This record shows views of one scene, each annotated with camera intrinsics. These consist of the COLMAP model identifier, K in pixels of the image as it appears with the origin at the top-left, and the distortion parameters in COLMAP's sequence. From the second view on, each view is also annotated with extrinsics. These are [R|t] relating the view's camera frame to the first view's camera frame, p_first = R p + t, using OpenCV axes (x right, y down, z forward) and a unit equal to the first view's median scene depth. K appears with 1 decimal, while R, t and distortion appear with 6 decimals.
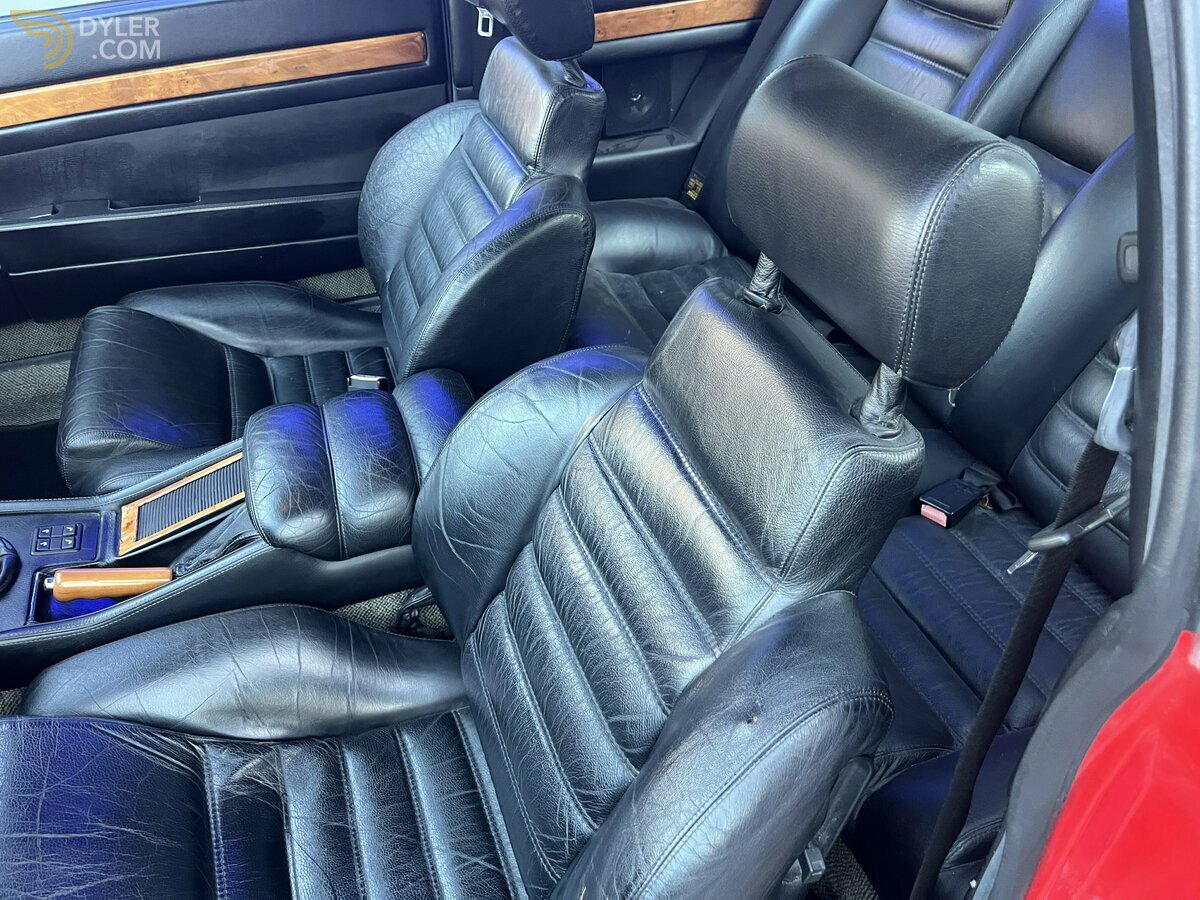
lens RADIAL K [[913.5, 0, 600.0], [0, 913.5, 450.0], [0, 0, 1]] dist [0.047295, -0.084797]
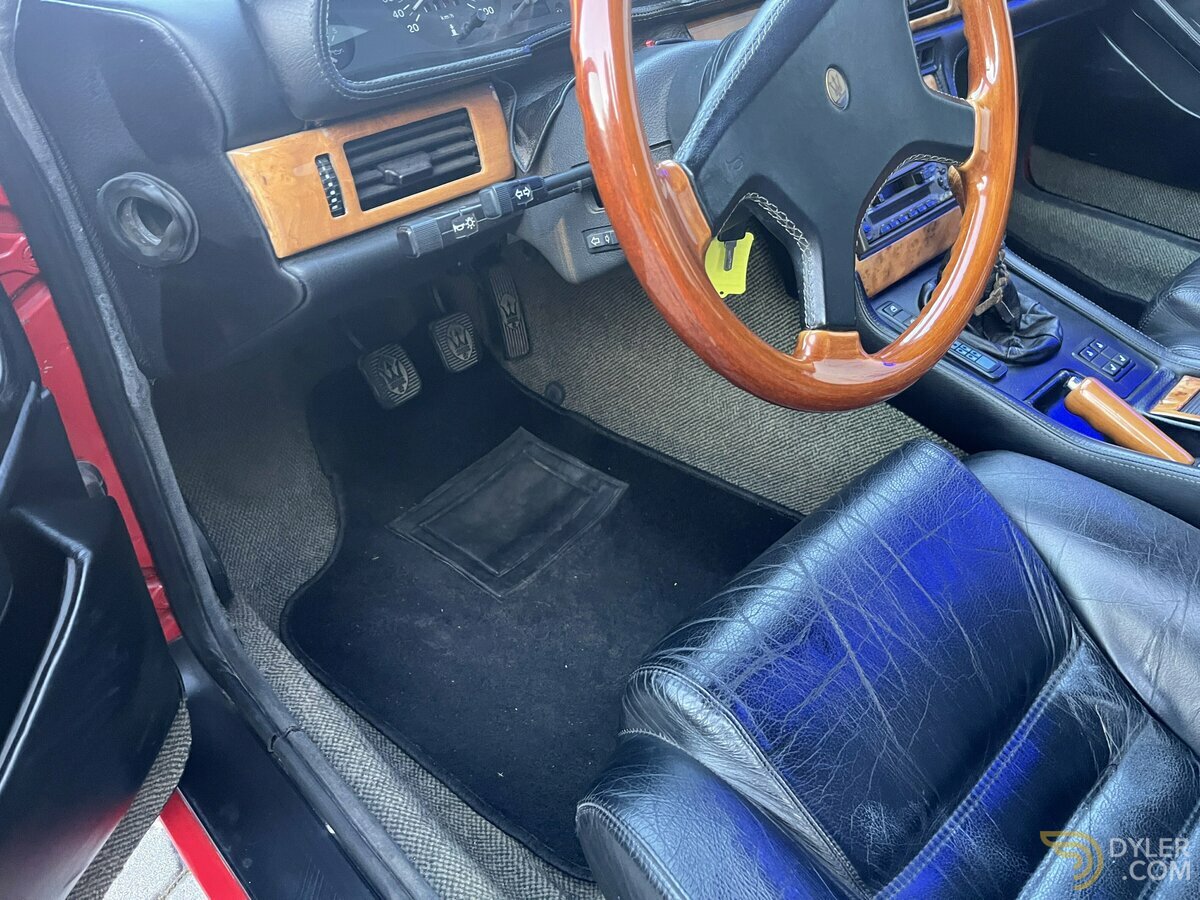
lens RADIAL K [[913.5, 0, 600.0], [0, 913.5, 450.0], [0, 0, 1]] dist [0.047295, -0.084797]
pose [[0.393882, 0.582400, -0.711103, -0.121755], [-0.575310, 0.759572, 0.303429, 0.184063], [0.716851, 0.289589, 0.634242, 0.149684]]
